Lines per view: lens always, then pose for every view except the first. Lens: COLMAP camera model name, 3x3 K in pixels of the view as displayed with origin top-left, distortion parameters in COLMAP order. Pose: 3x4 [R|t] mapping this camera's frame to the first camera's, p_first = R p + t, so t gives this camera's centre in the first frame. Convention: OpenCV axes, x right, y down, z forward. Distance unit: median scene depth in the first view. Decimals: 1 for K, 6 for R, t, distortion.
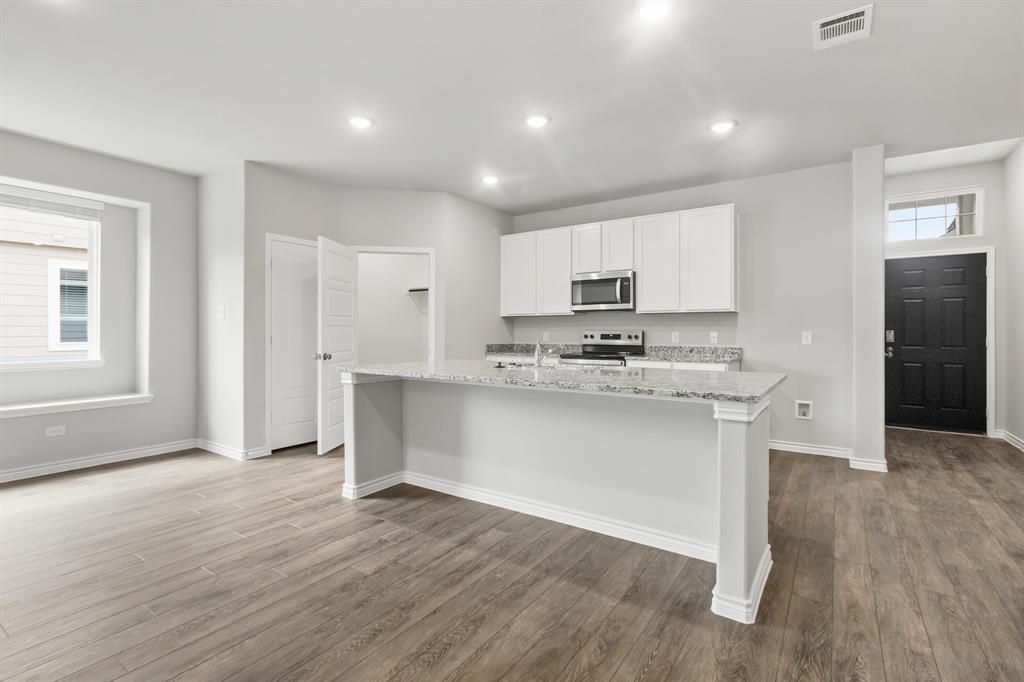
lens RADIAL K [[473.7, 0, 506.0], [0, 473.7, 334.1], [0, 0, 1]] dist [0.000968, 0.000247]
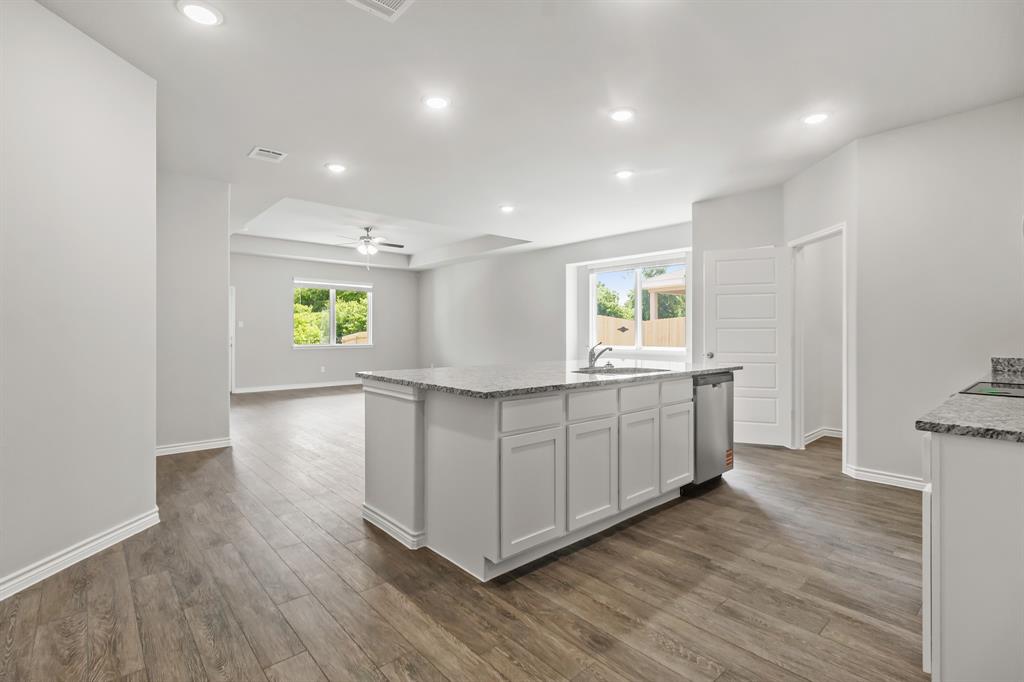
lens RADIAL K [[473.7, 0, 506.0], [0, 473.7, 334.1], [0, 0, 1]] dist [0.000968, 0.000247]
pose [[-0.231624, -0.002287, -0.972803, 1.514636], [-0.001120, 0.999997, -0.002085, -0.001226], [0.972805, 0.000606, -0.231626, 1.423079]]
